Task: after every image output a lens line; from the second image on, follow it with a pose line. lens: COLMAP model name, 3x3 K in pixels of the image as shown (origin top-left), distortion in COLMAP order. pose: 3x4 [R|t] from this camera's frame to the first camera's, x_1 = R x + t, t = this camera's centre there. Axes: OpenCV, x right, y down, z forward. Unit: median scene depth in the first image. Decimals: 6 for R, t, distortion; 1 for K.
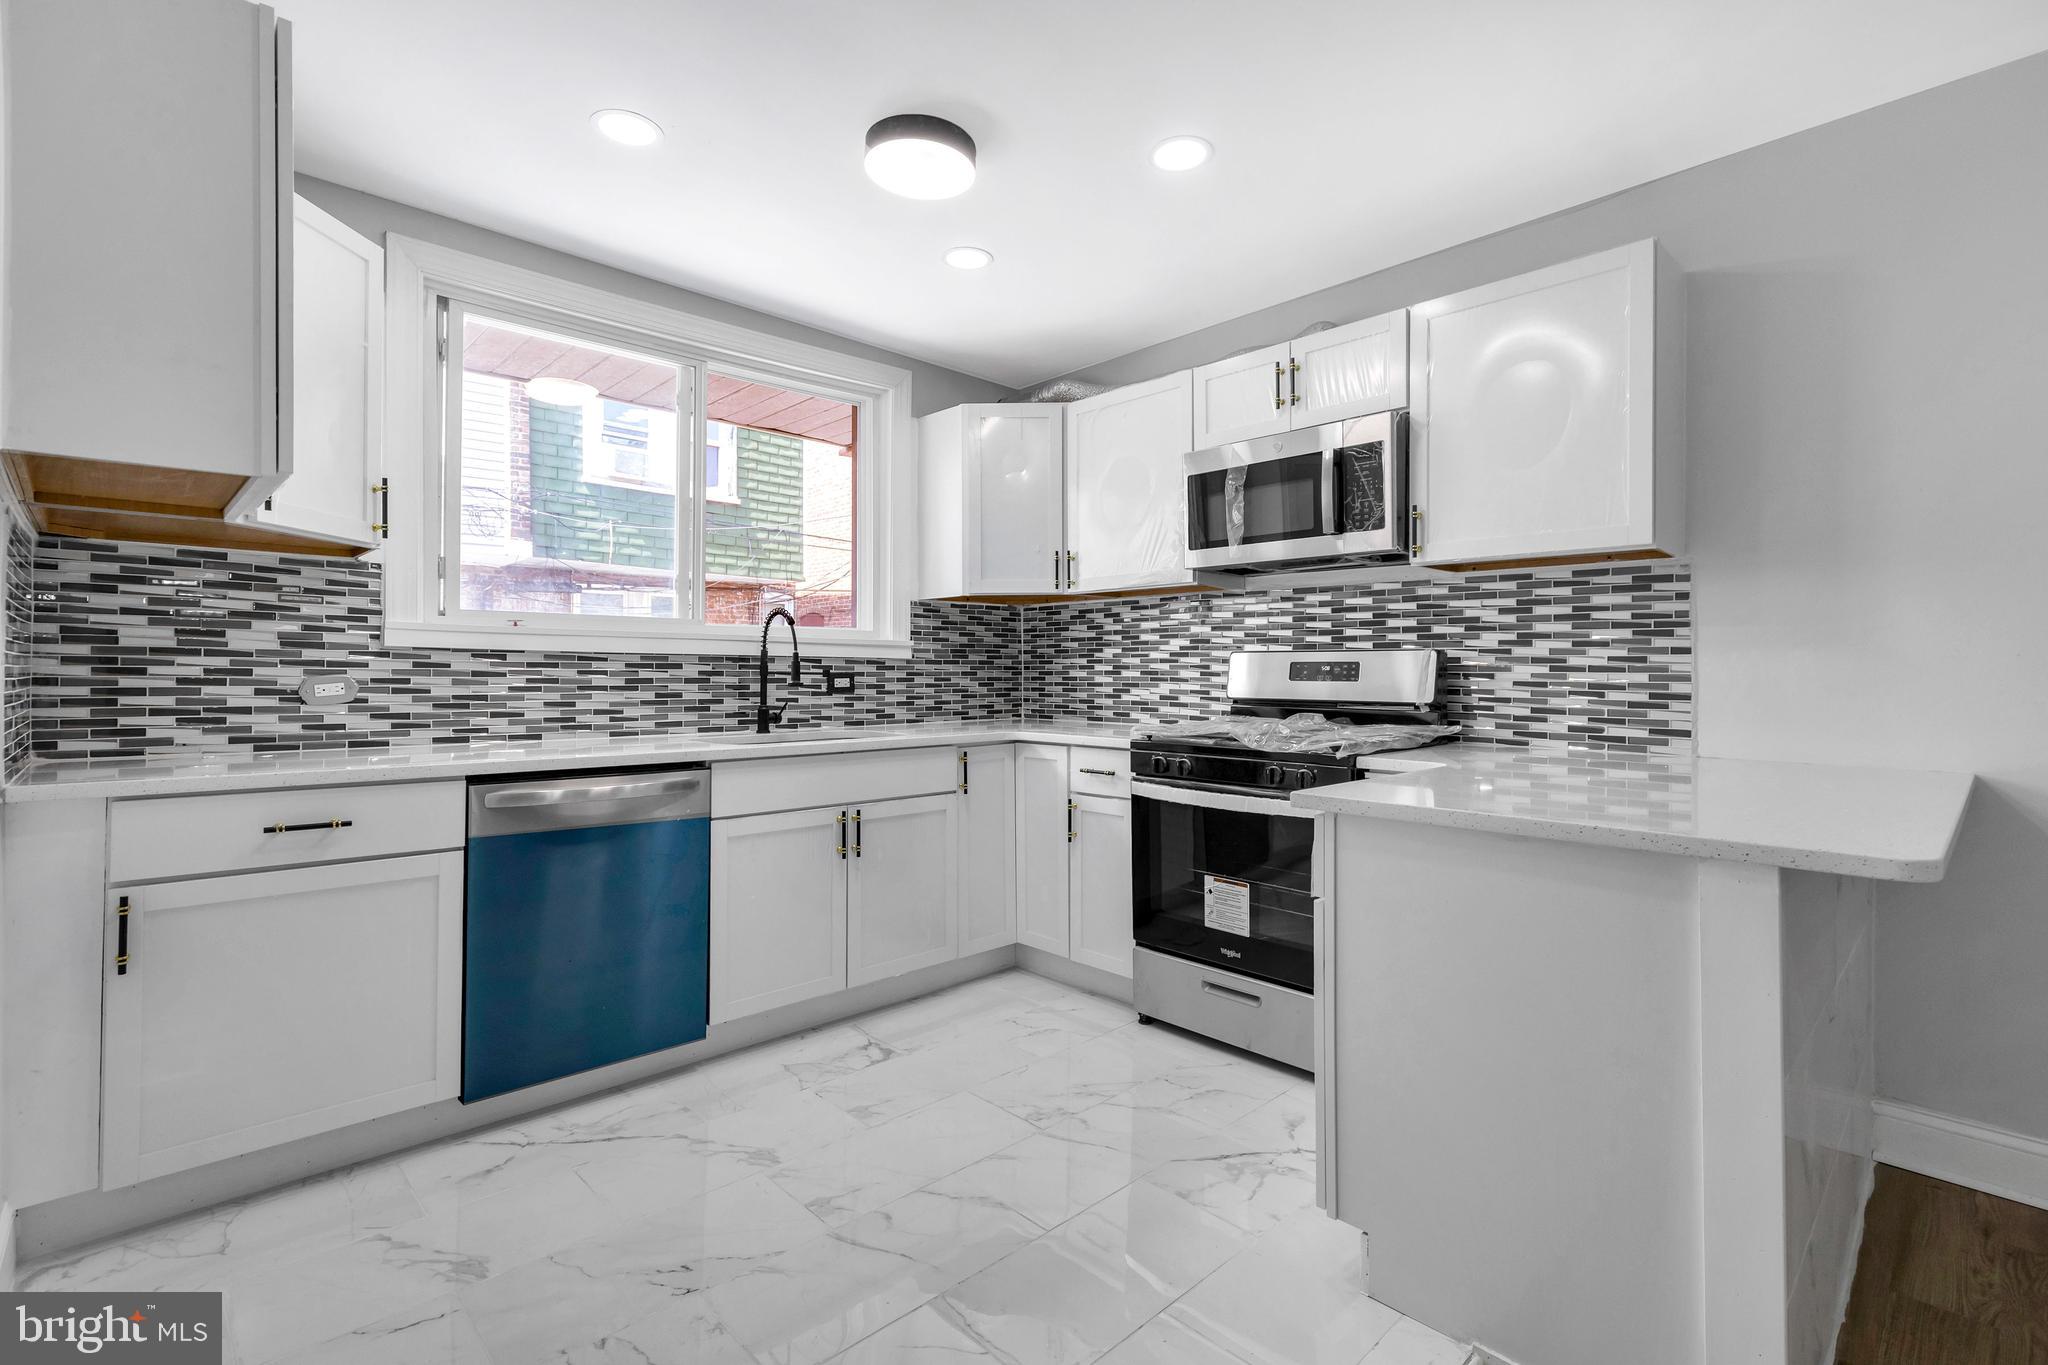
lens RADIAL K [[944.3, 0, 1028.3], [0, 944.3, 673.1], [0, 0, 1]] dist [0.007807, -0.000082]
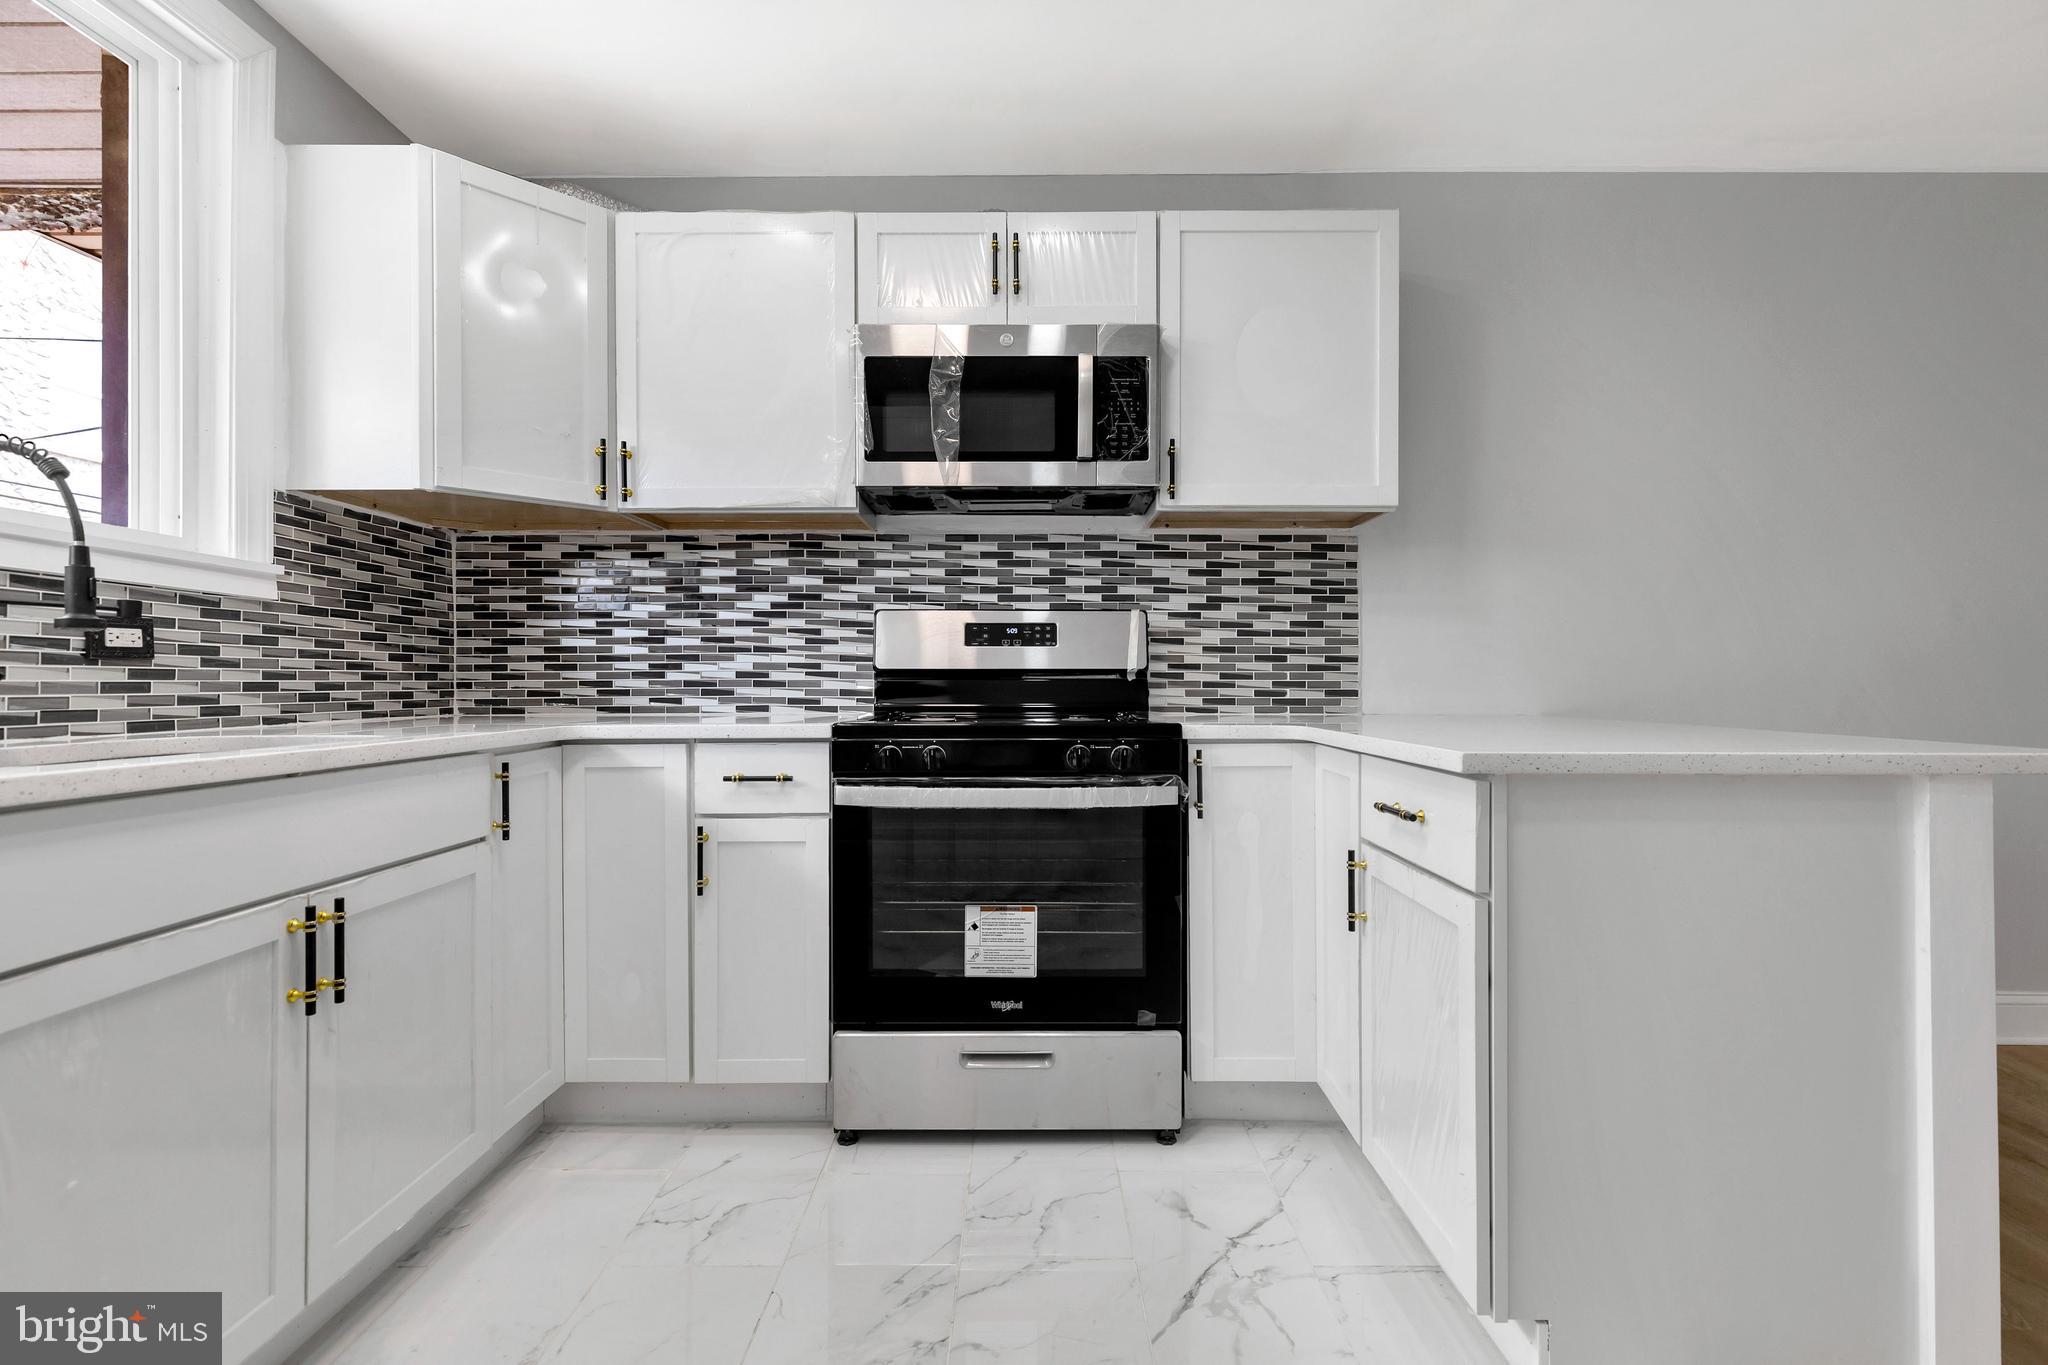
lens RADIAL K [[935.9, 0, 1037.9], [0, 935.9, 682.5], [0, 0, 1]] dist [0.003591, -0.000496]
pose [[0.689767, -0.002862, 0.724026, -0.269943], [0.005280, 0.999985, -0.001077, 0.042382], [-0.724012, 0.004566, 0.689772, 0.438914]]
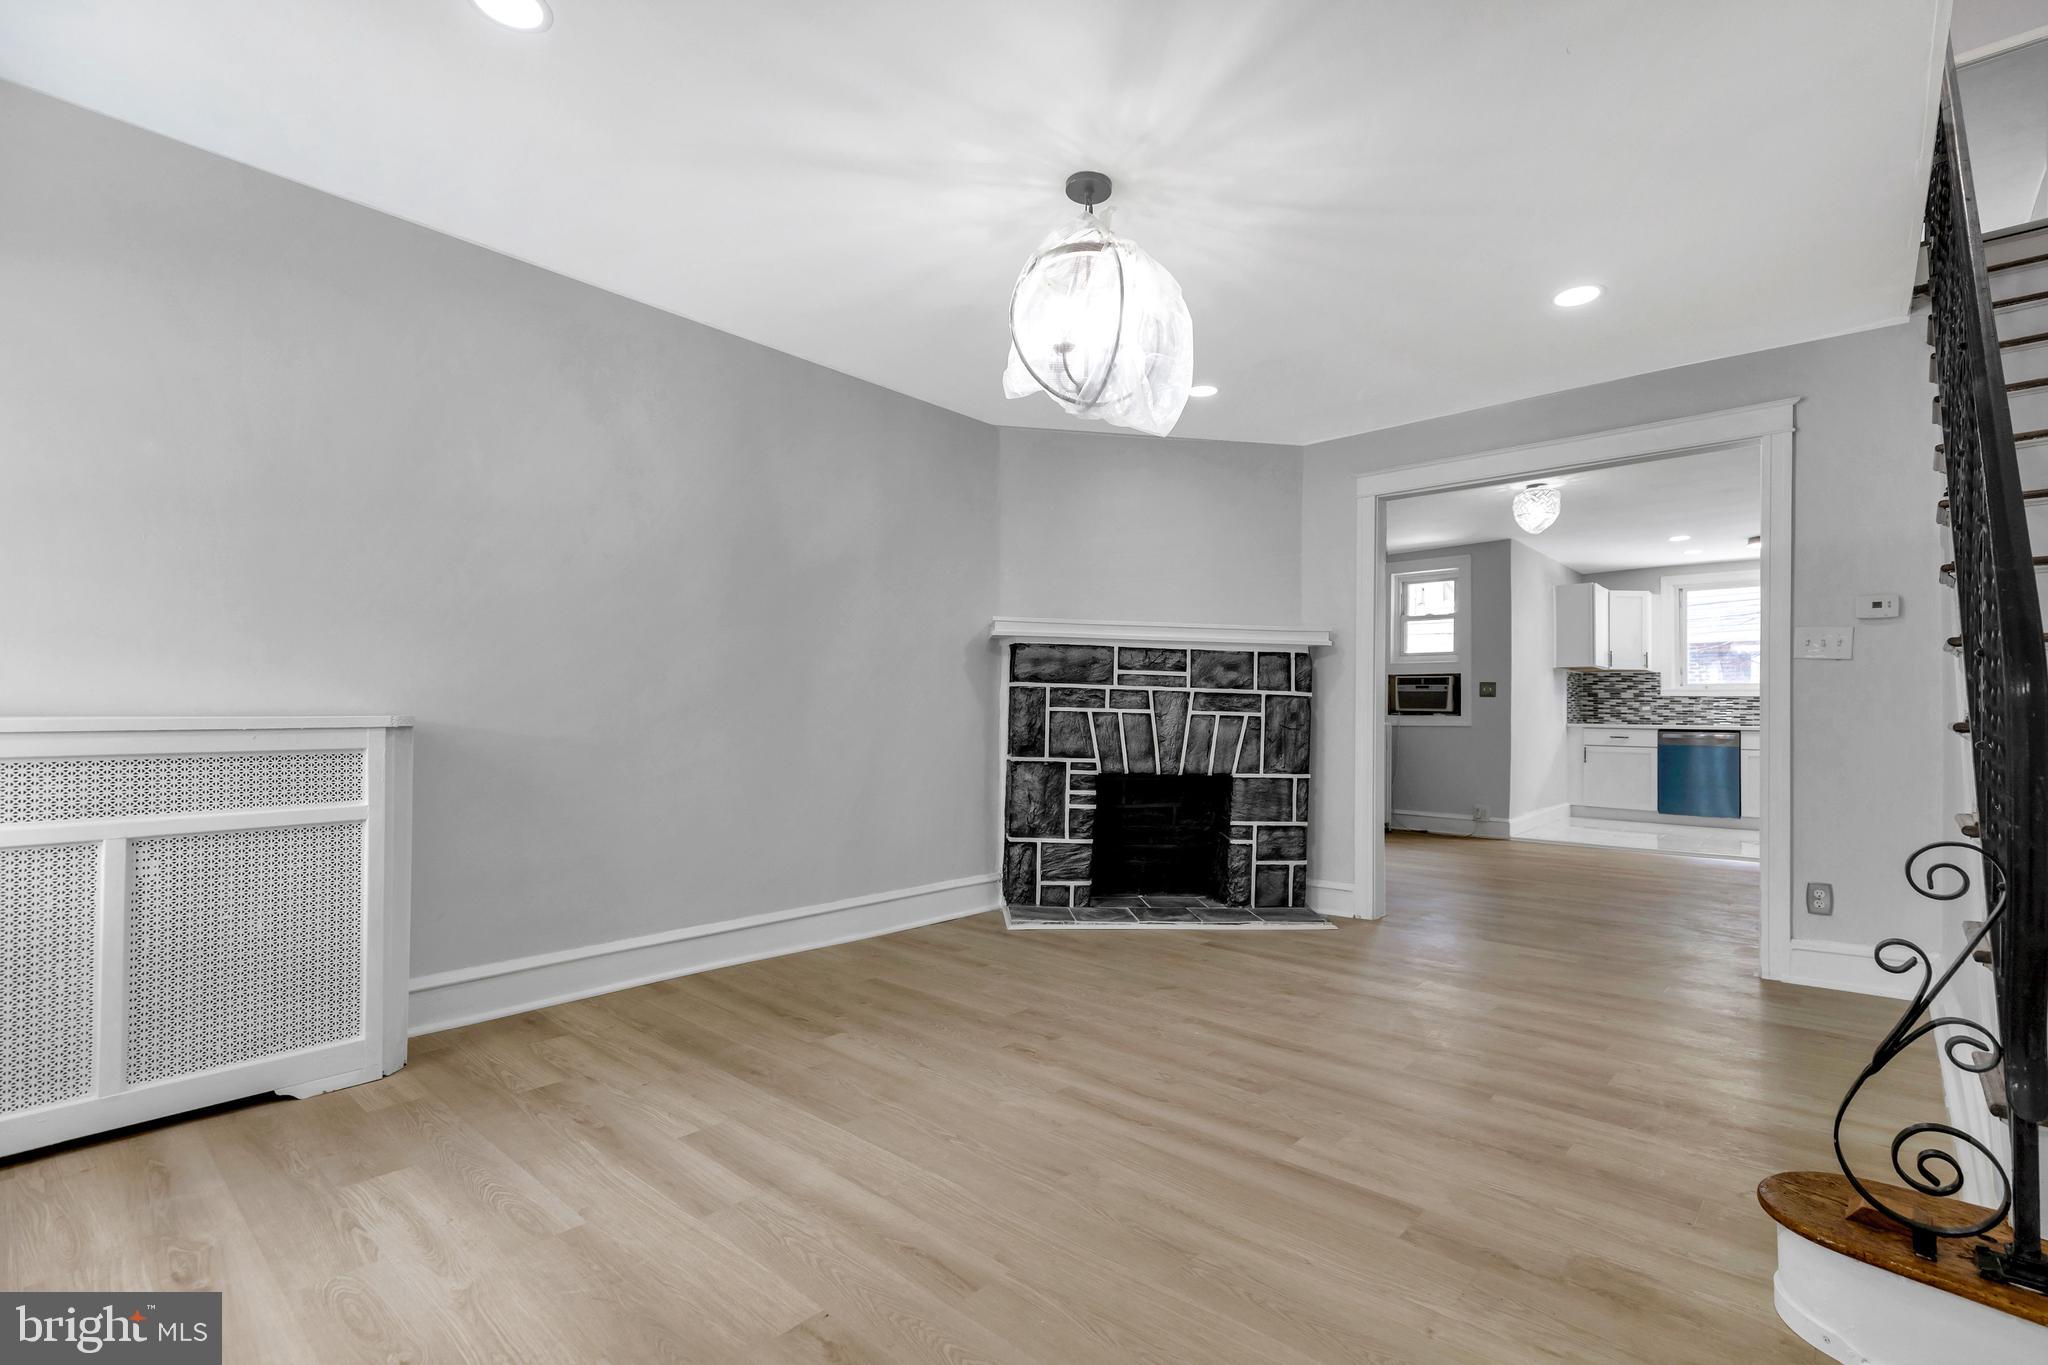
lens RADIAL K [[934.1, 0, 1036.7], [0, 934.1, 704.5], [0, 0, 1]] dist [0.001842, -0.000125]
pose [[0.083490, -0.014262, -0.996407, 2.233422], [-0.010262, 0.999832, -0.015171, 0.068726], [0.996456, 0.011491, 0.083329, -1.375882]]
